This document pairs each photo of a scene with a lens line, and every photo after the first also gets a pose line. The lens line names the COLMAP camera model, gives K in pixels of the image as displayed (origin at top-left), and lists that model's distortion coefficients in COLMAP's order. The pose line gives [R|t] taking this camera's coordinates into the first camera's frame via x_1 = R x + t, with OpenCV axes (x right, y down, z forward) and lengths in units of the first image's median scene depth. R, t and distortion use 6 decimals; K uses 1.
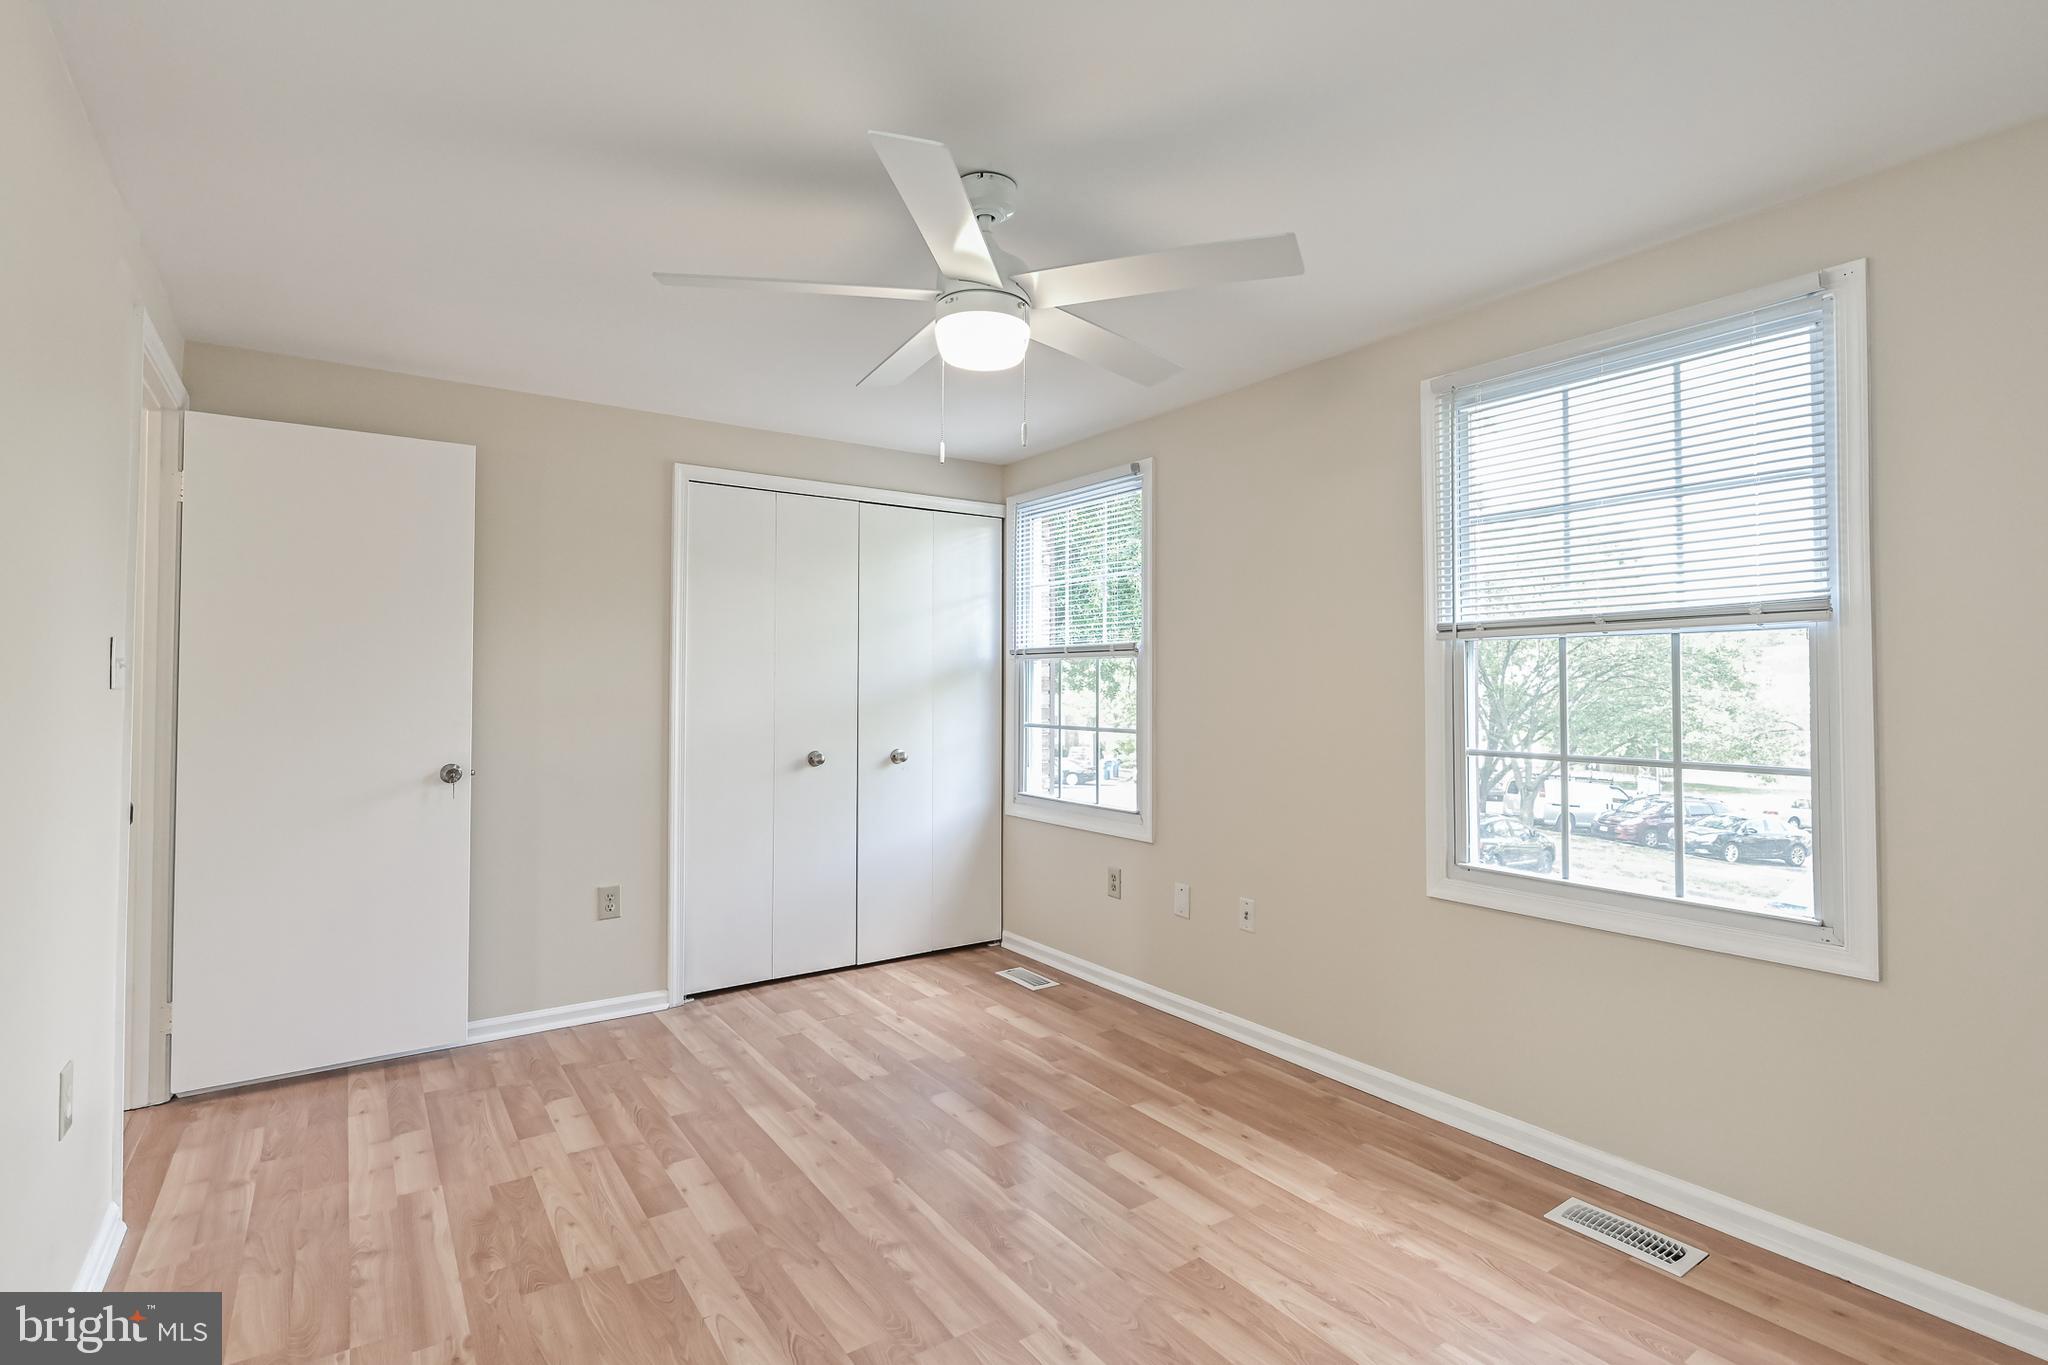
lens RADIAL K [[976.3, 0, 1032.4], [0, 976.3, 677.8], [0, 0, 1]] dist [-0.002230, -0.000546]
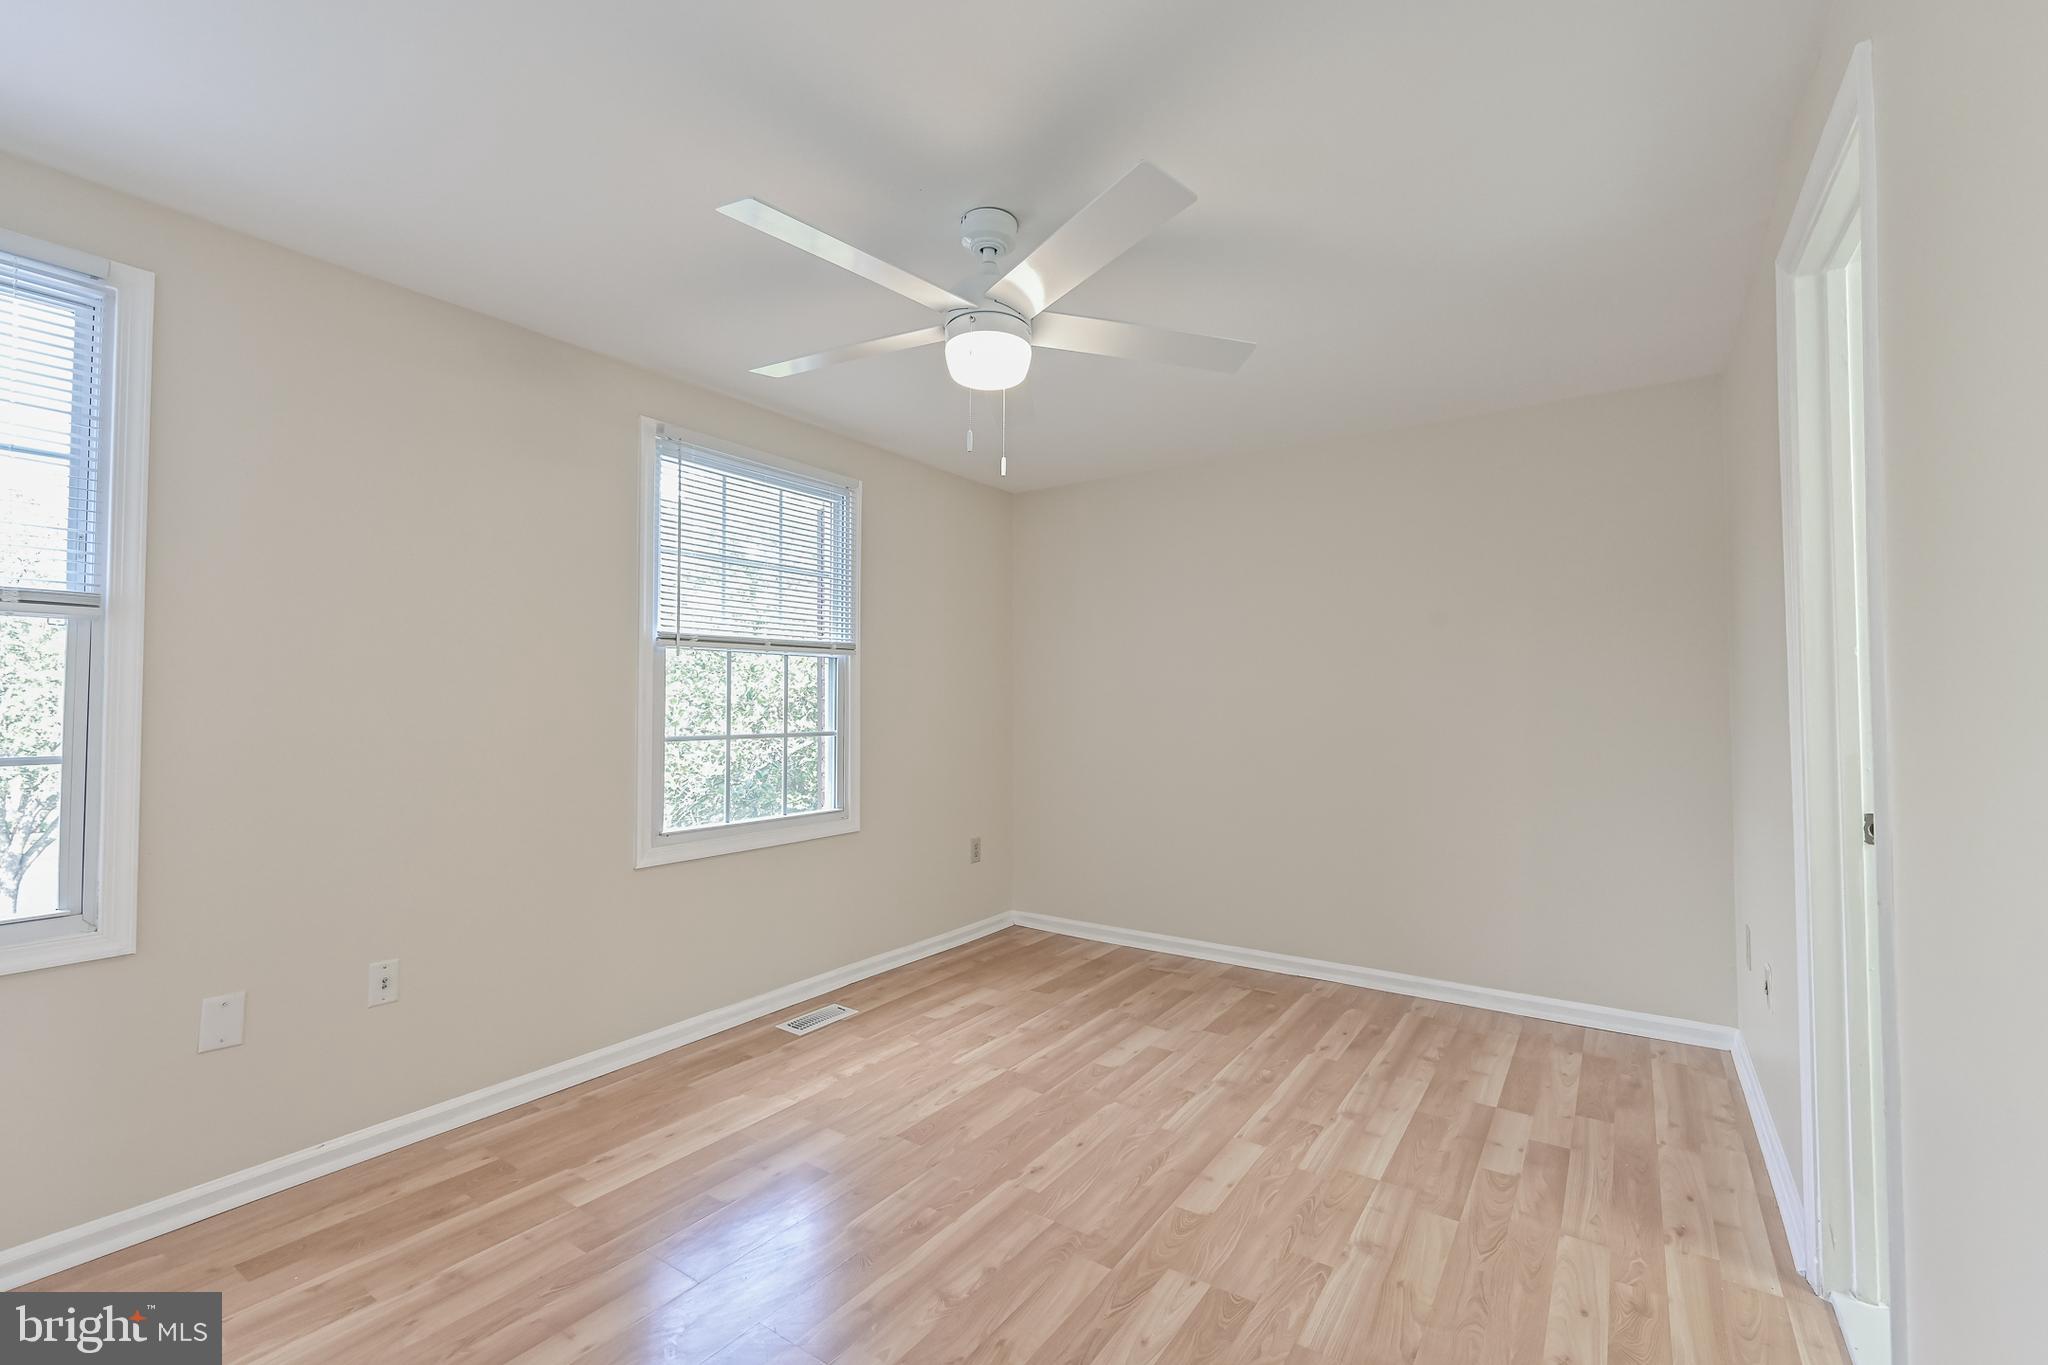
lens RADIAL K [[878.8, 0, 1021.3], [0, 878.8, 695.4], [0, 0, 1]] dist [-0.011734, 0.000603]
pose [[-0.350462, 0.008634, 0.936537, -0.666974], [-0.007908, 0.999895, -0.012177, 0.028559], [-0.936543, -0.011673, -0.350357, 0.882681]]
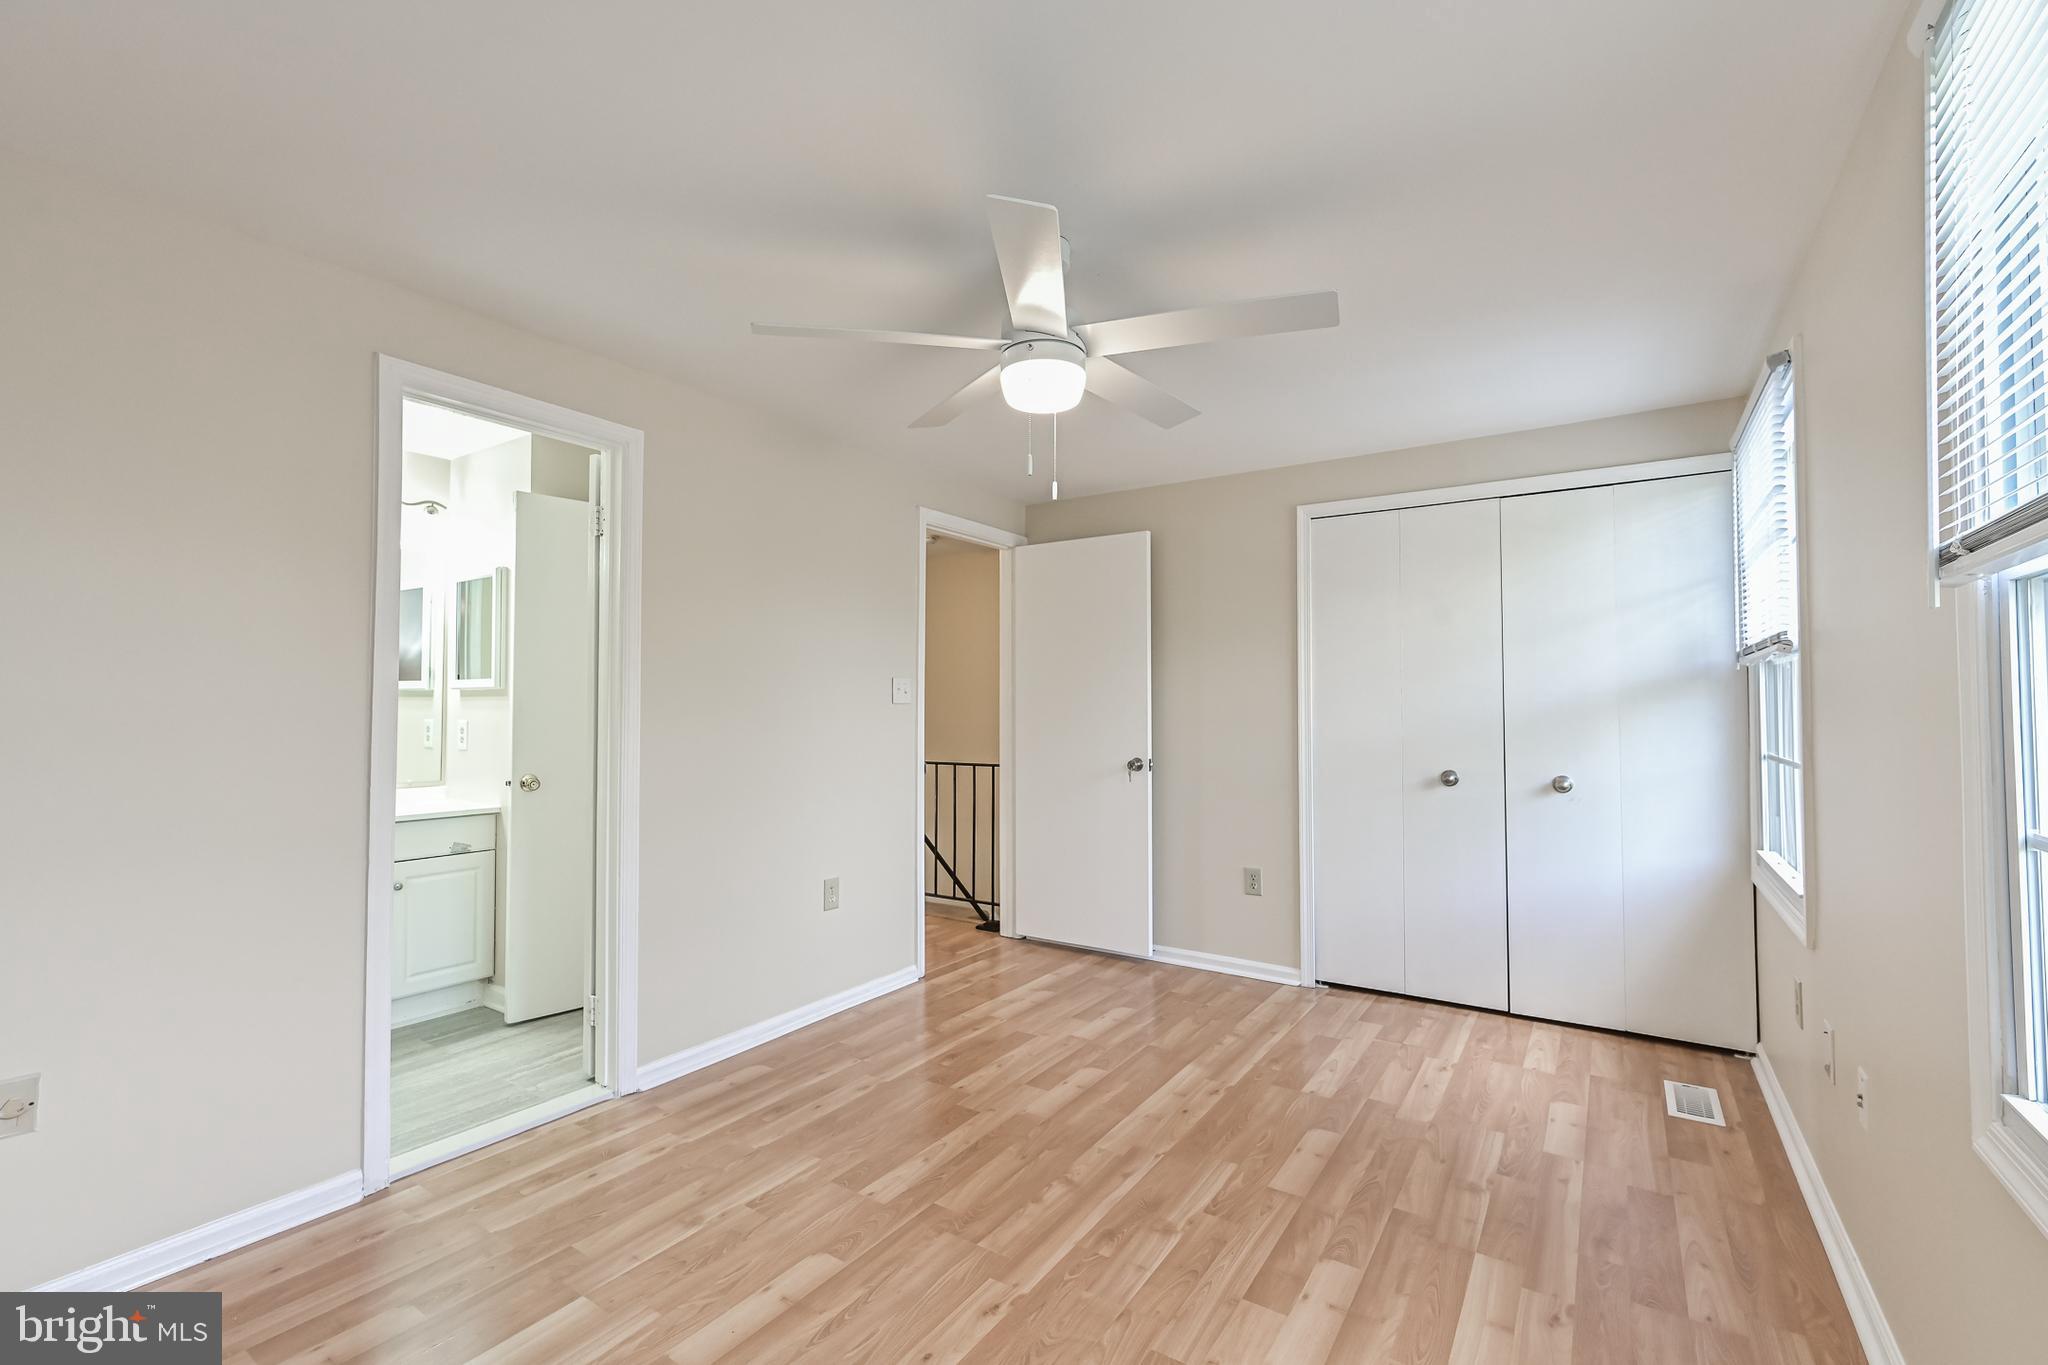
lens RADIAL K [[878.8, 0, 1021.3], [0, 878.8, 695.4], [0, 0, 1]] dist [-0.011734, 0.000603]
pose [[0.363525, -0.012018, -0.931507, 0.585643], [0.006751, 0.999925, -0.010267, 0.010805], [0.931560, -0.002557, 0.363579, 0.412446]]
